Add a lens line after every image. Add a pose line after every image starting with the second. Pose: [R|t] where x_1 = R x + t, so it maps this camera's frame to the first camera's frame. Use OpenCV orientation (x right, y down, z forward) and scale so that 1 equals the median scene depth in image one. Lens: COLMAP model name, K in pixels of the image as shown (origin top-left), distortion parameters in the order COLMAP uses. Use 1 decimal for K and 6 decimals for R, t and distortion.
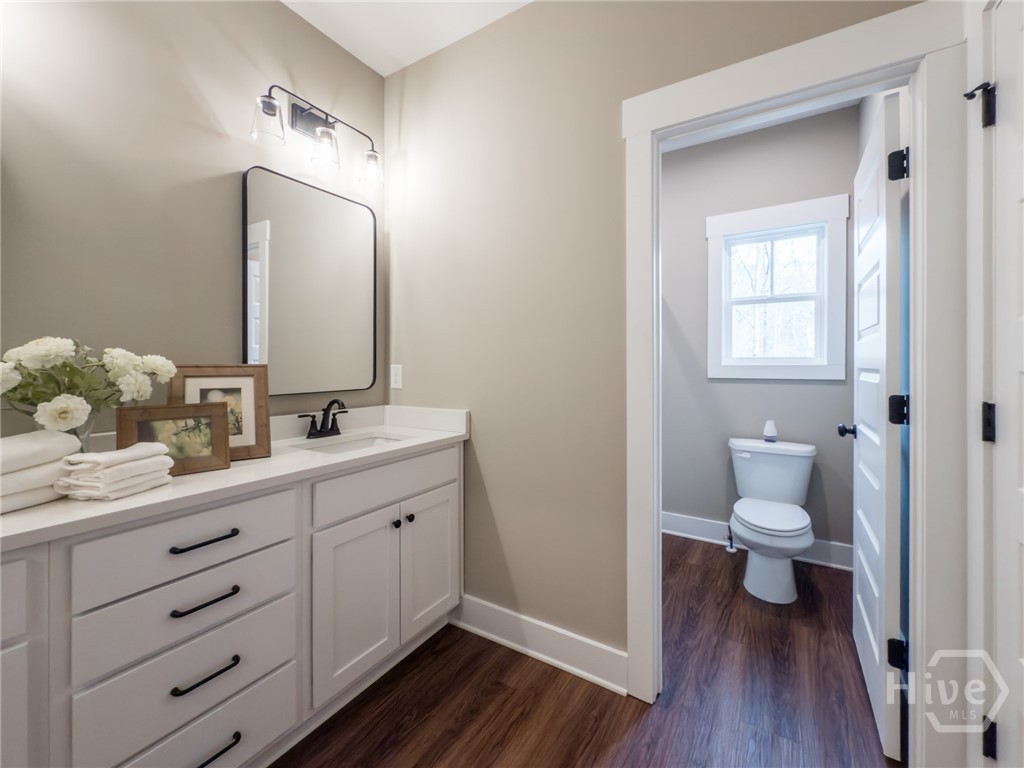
lens RADIAL K [[421.6, 0, 509.3], [0, 421.6, 363.5], [0, 0, 1]] dist [-0.002682, 0.000437]
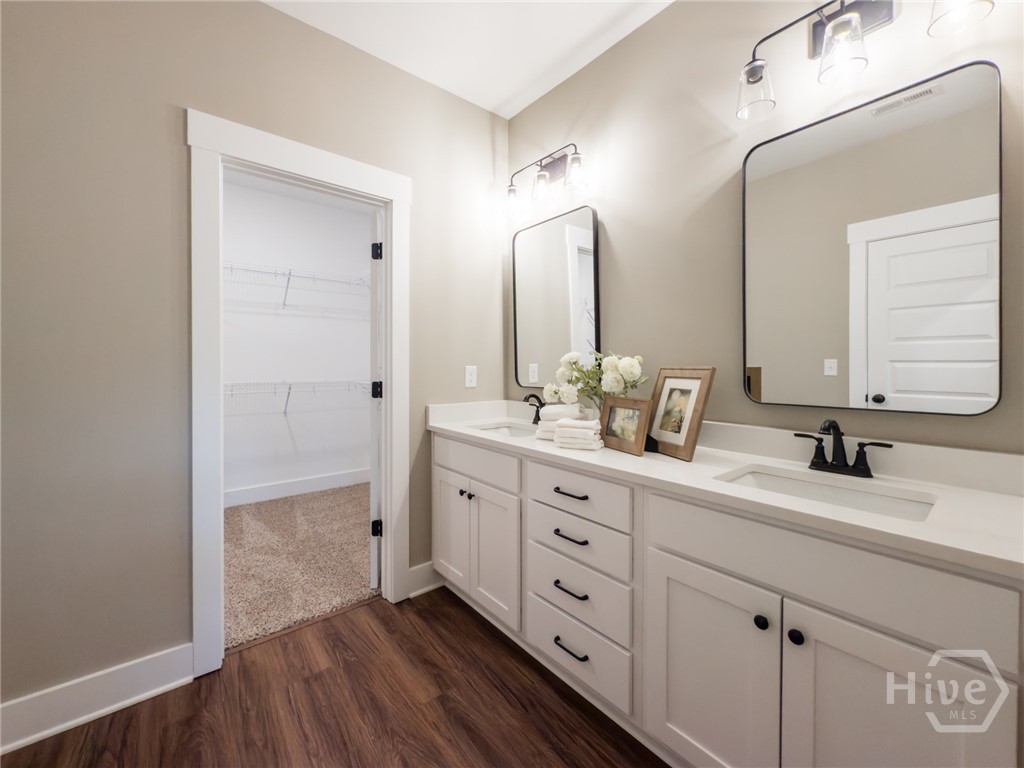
lens RADIAL K [[421.6, 0, 522.1], [0, 421.6, 370.1], [0, 0, 1]] dist [-0.002682, 0.000437]
pose [[-0.310139, 0.001640, -0.950690, 0.408329], [-0.001744, 0.999996, 0.002294, 0.007339], [0.950690, 0.002369, -0.310135, 0.806178]]
